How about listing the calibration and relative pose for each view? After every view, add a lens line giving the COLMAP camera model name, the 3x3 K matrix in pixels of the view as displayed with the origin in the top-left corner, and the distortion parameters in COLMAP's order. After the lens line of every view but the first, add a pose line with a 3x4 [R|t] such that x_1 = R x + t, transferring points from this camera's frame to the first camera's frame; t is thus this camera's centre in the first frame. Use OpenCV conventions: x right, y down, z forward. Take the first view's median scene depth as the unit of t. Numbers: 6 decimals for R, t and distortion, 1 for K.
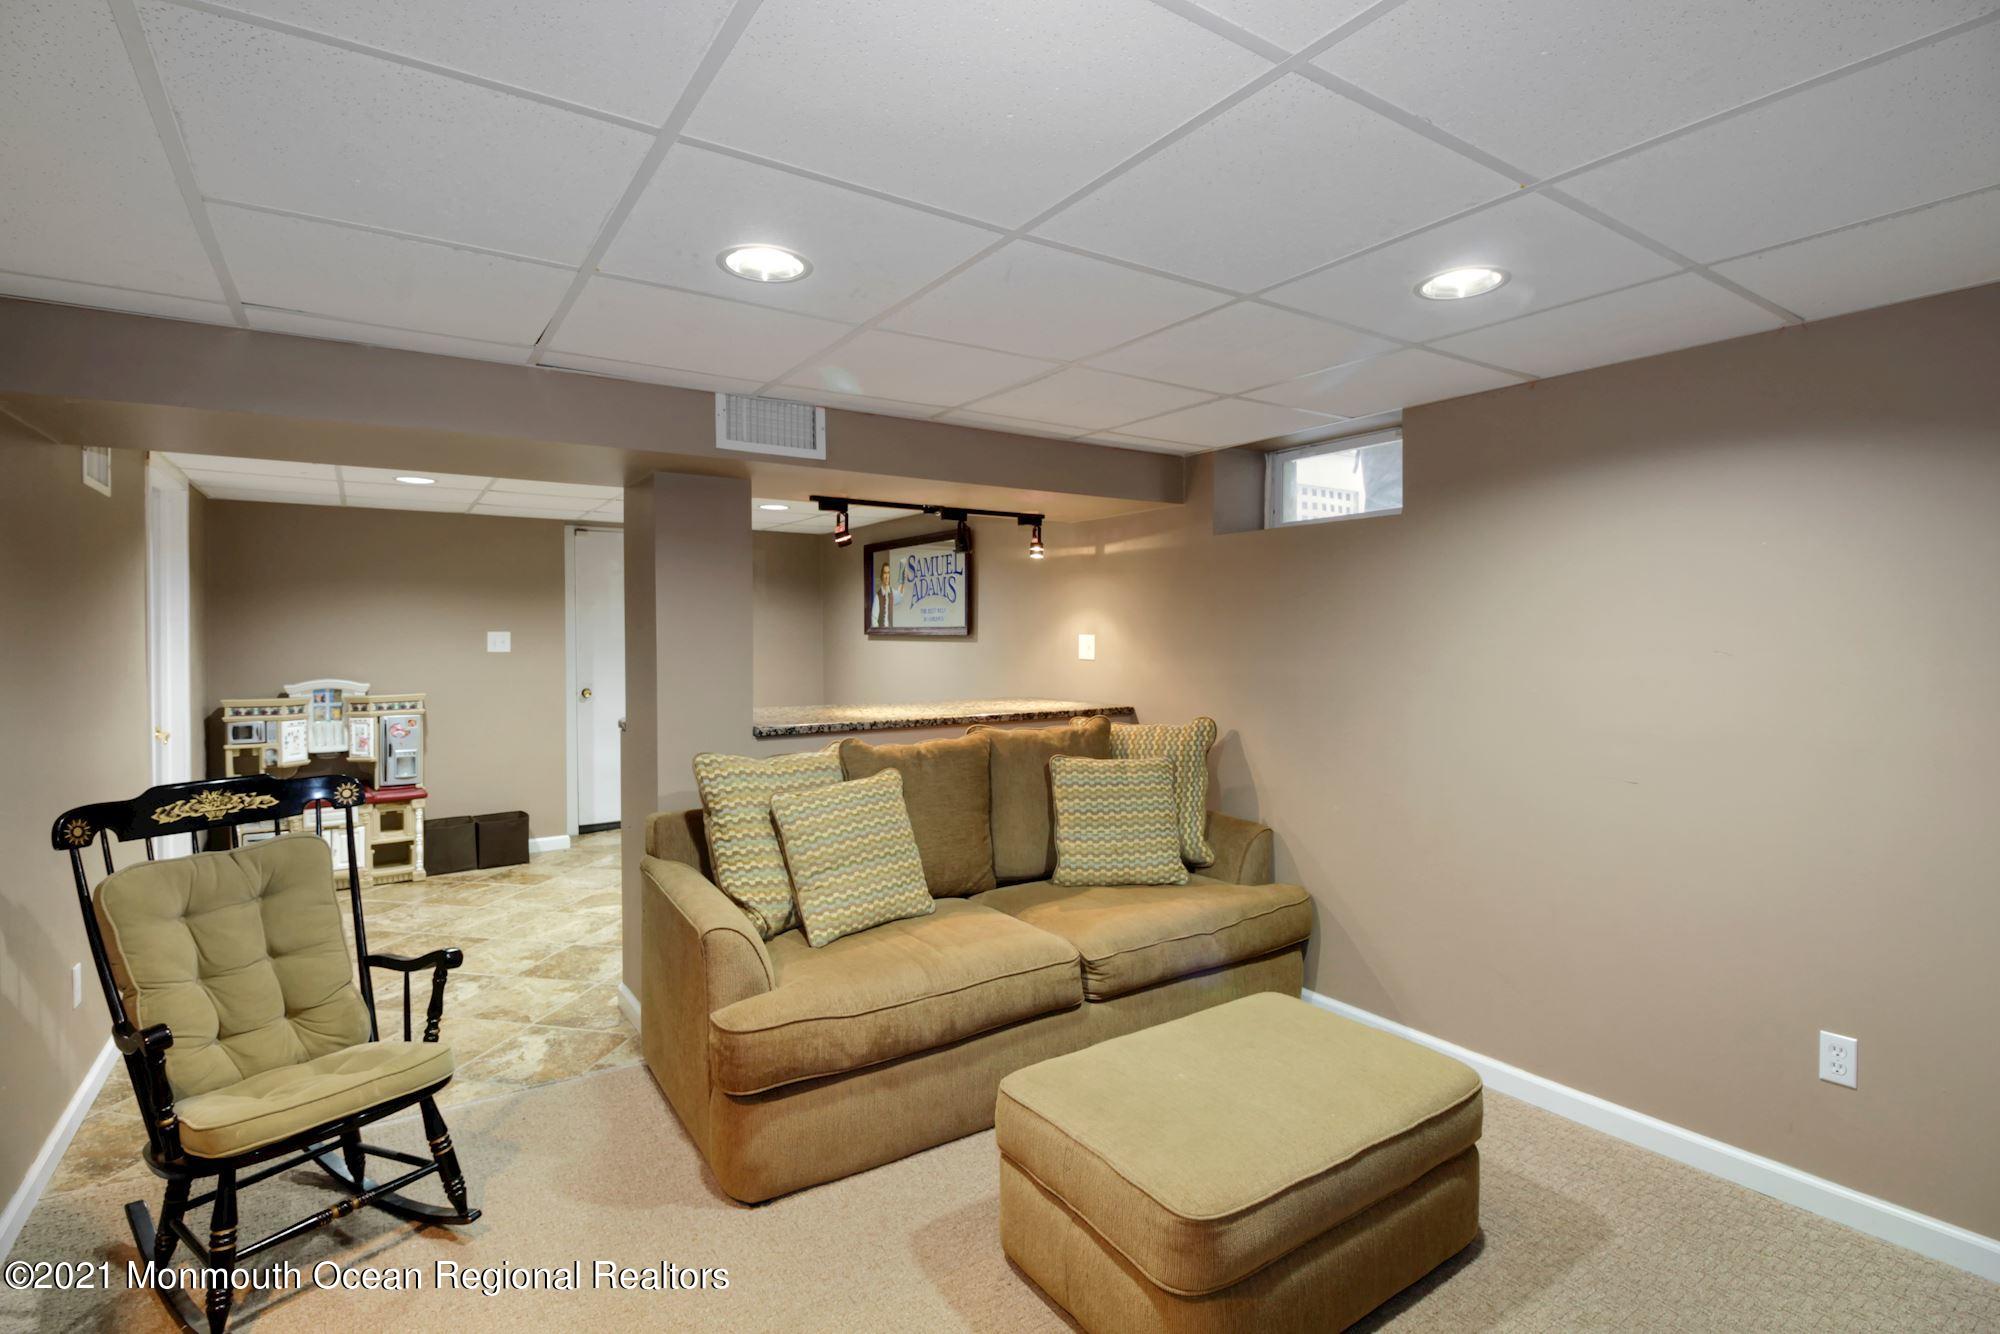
lens RADIAL K [[927.9, 0, 995.7], [0, 927.9, 656.7], [0, 0, 1]] dist [-0.013354, -0.004462]
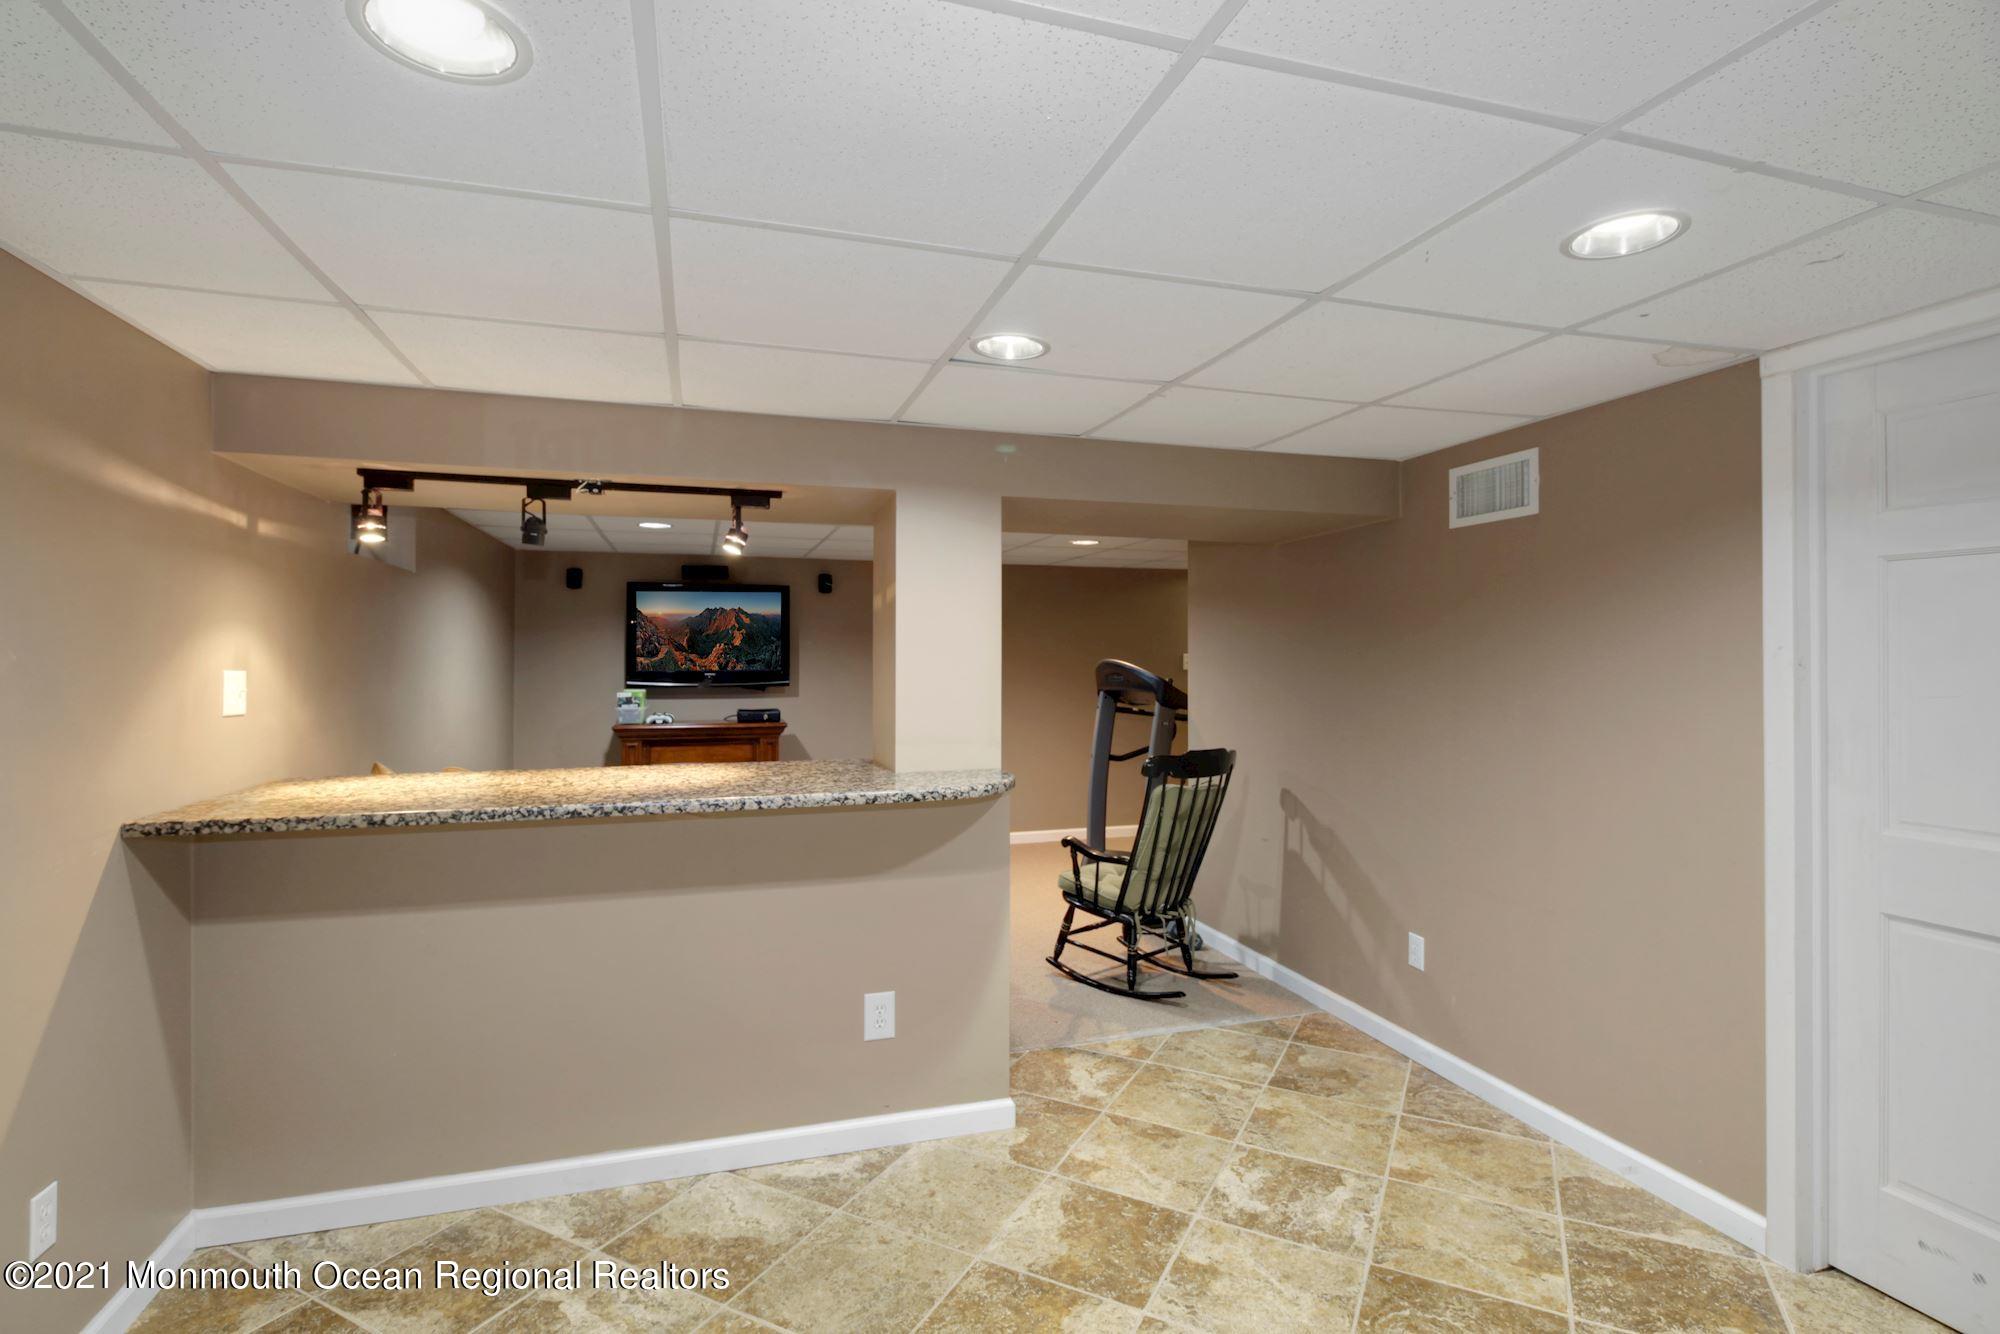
lens RADIAL K [[927.9, 0, 988.7], [0, 927.9, 658.8], [0, 0, 1]] dist [-0.013354, -0.004462]
pose [[-0.955008, 0.000661, 0.296579, -0.596756], [0.007209, 0.999754, 0.020986, -0.046071], [-0.296492, 0.022180, -0.954778, 1.684962]]
